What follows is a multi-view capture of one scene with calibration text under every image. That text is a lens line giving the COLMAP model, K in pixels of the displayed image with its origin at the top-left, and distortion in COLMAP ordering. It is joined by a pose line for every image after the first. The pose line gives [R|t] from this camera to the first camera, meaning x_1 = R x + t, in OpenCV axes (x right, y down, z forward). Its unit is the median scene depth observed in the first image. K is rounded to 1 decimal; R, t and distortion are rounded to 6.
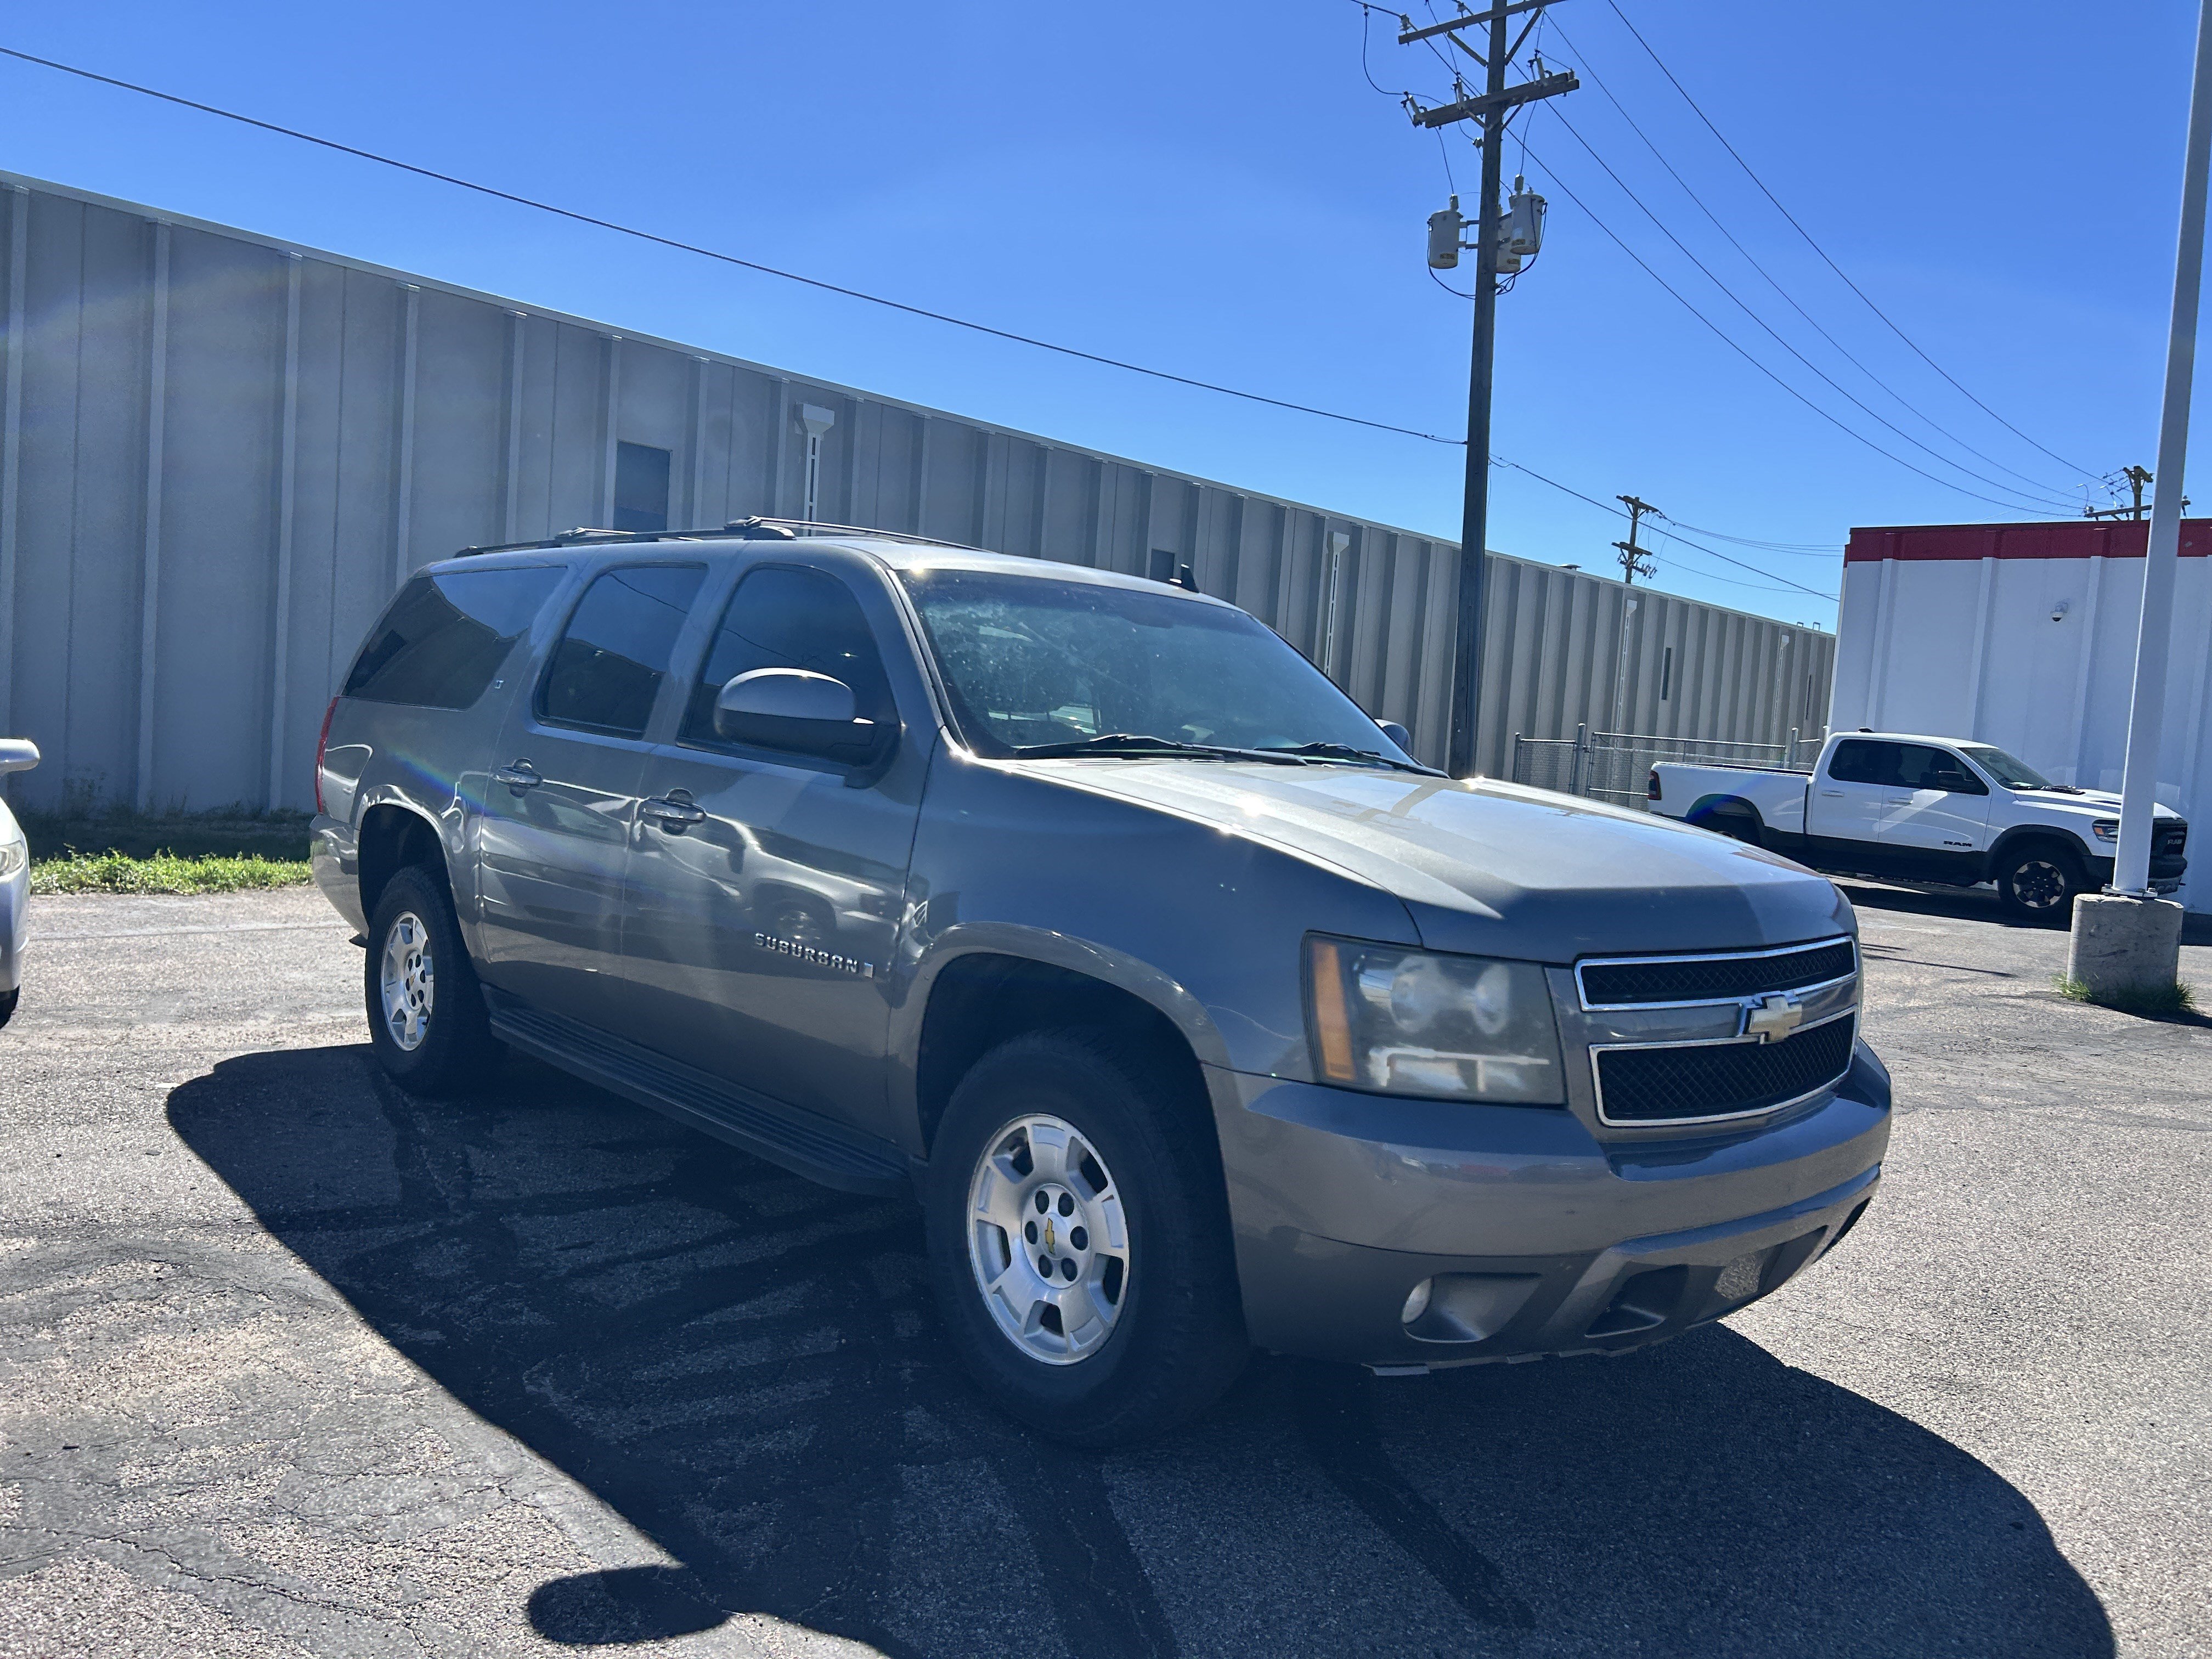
lens RADIAL K [[1668.0, 0, 1102.4], [0, 1668.0, 823.5], [0, 0, 1]] dist [0.042176, -0.038989]
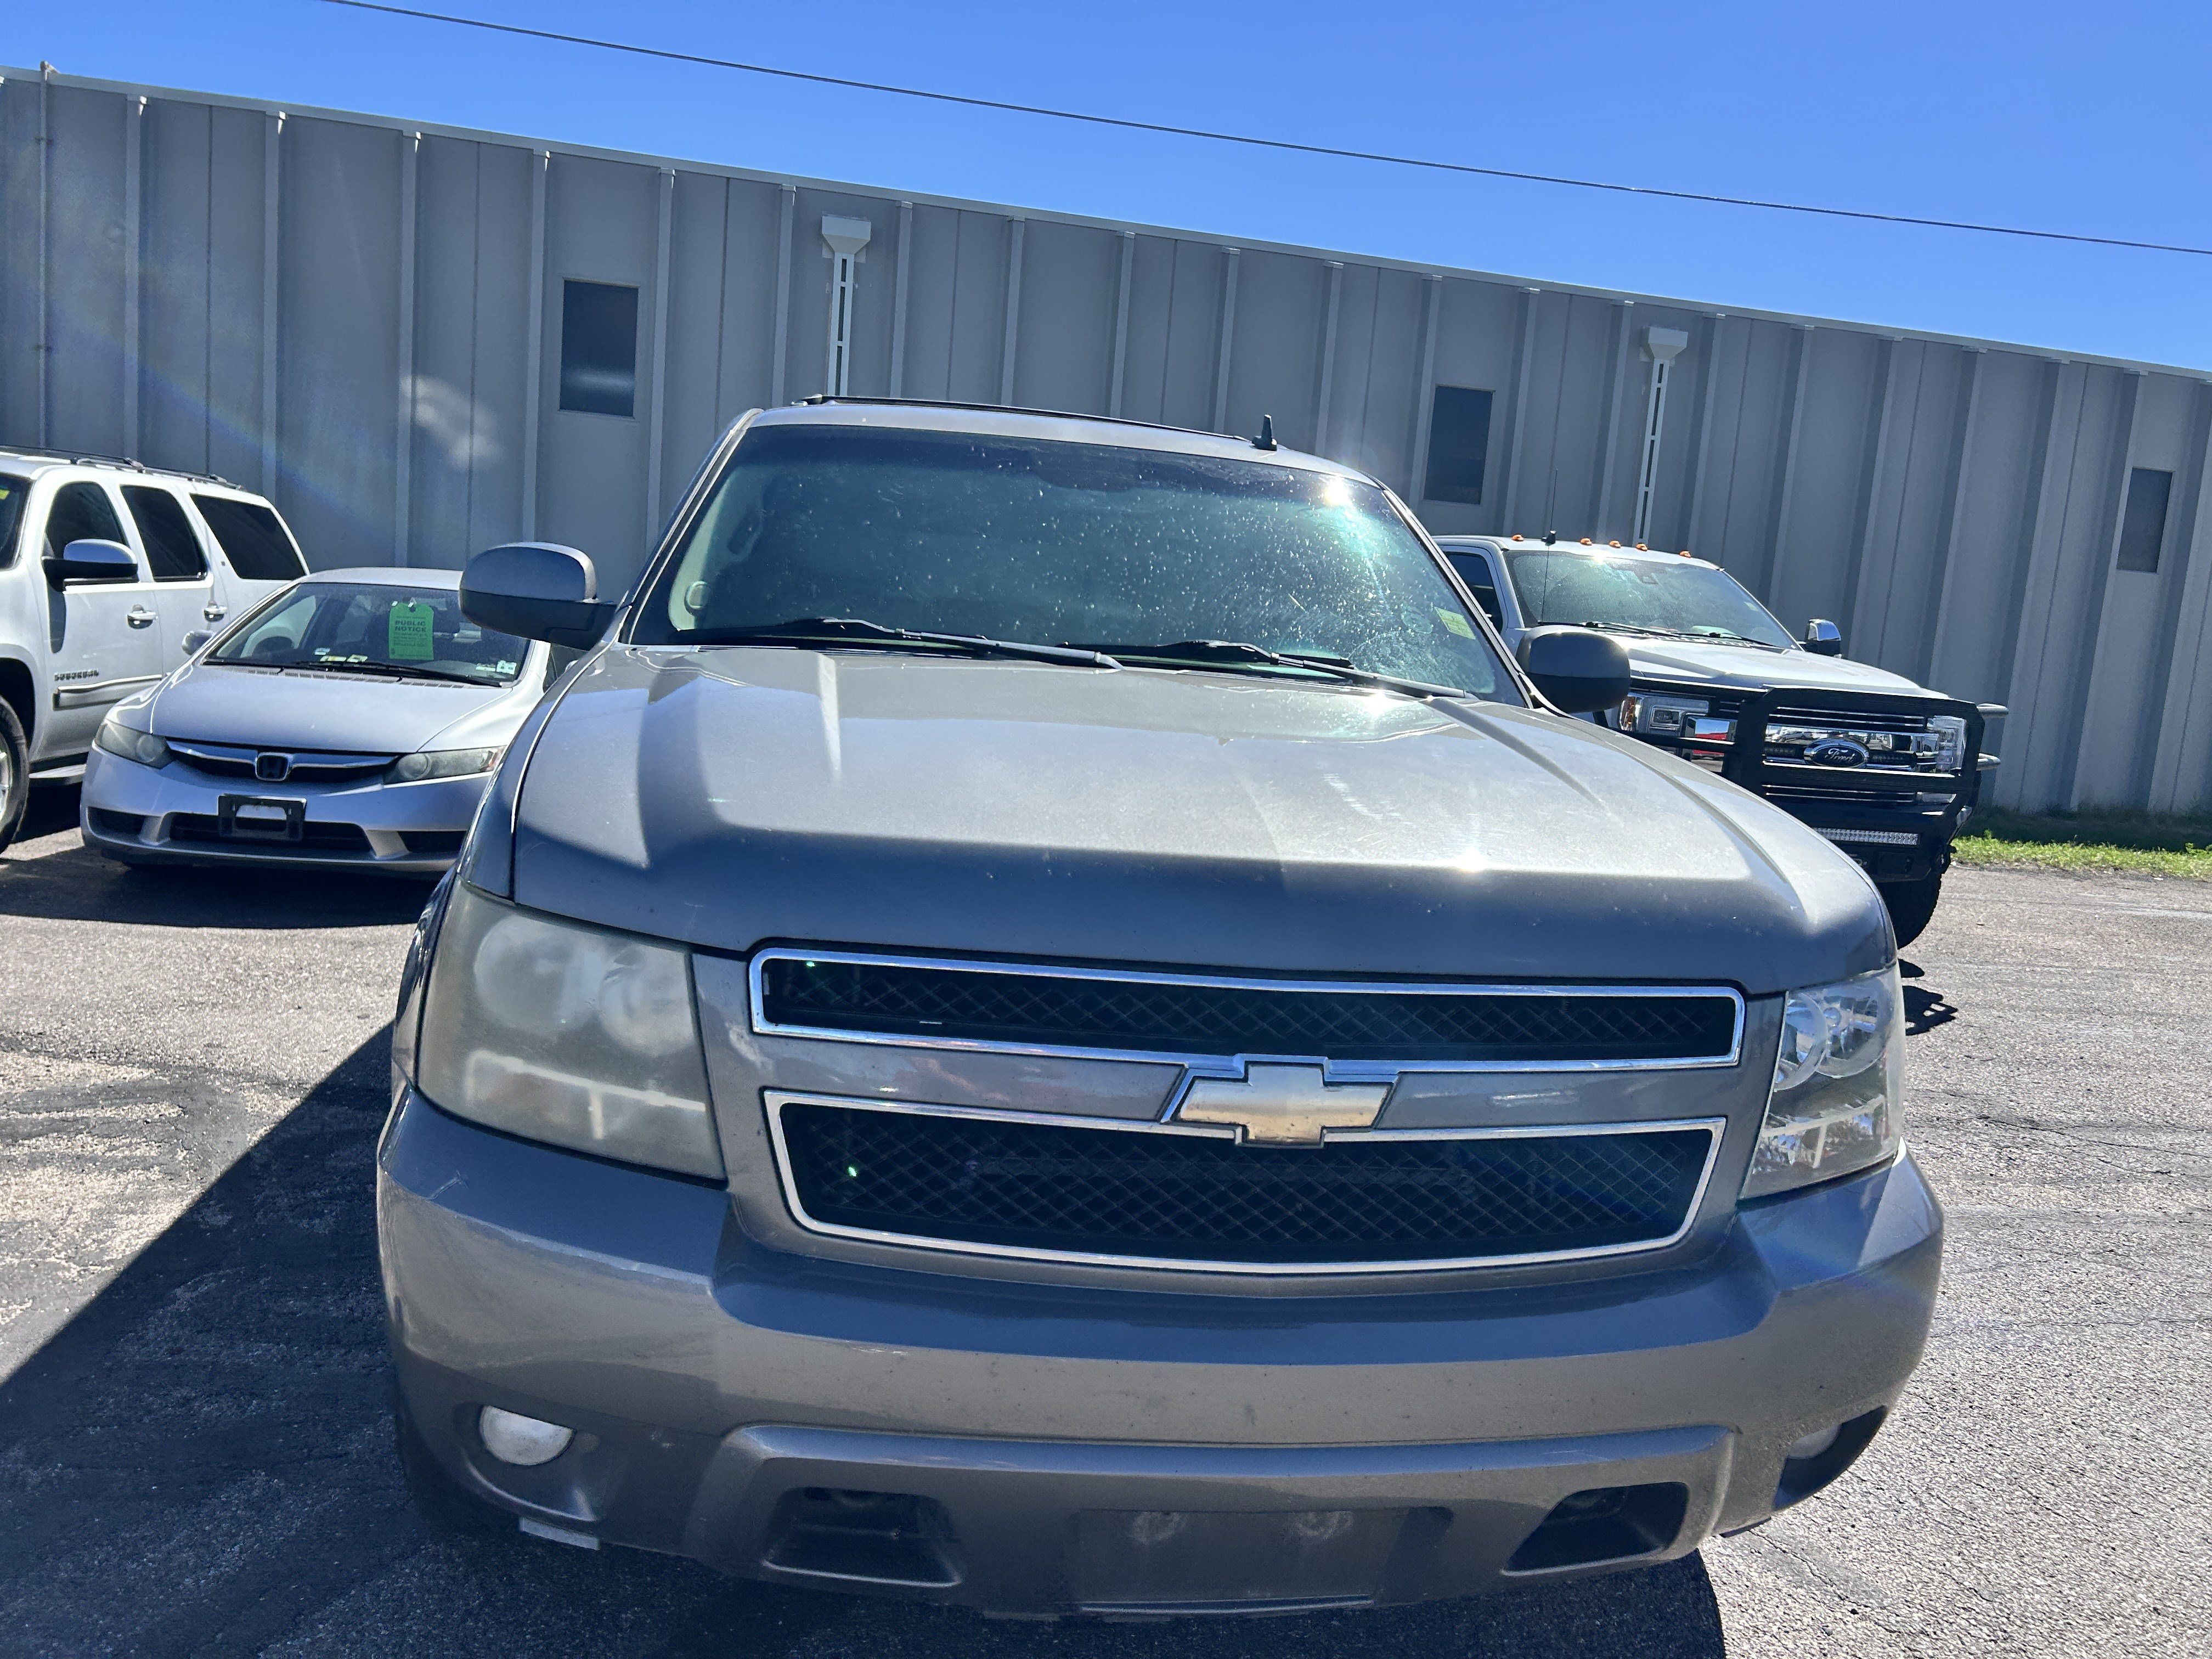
lens RADIAL K [[1668.0, 0, 1101.3], [0, 1668.0, 832.5], [0, 0, 1]] dist [0.042176, -0.038989]
pose [[0.835424, 0.064981, -0.545751, 0.094141], [-0.050698, 0.997864, 0.041205, 0.001167], [0.547262, -0.006755, 0.836934, 0.074249]]
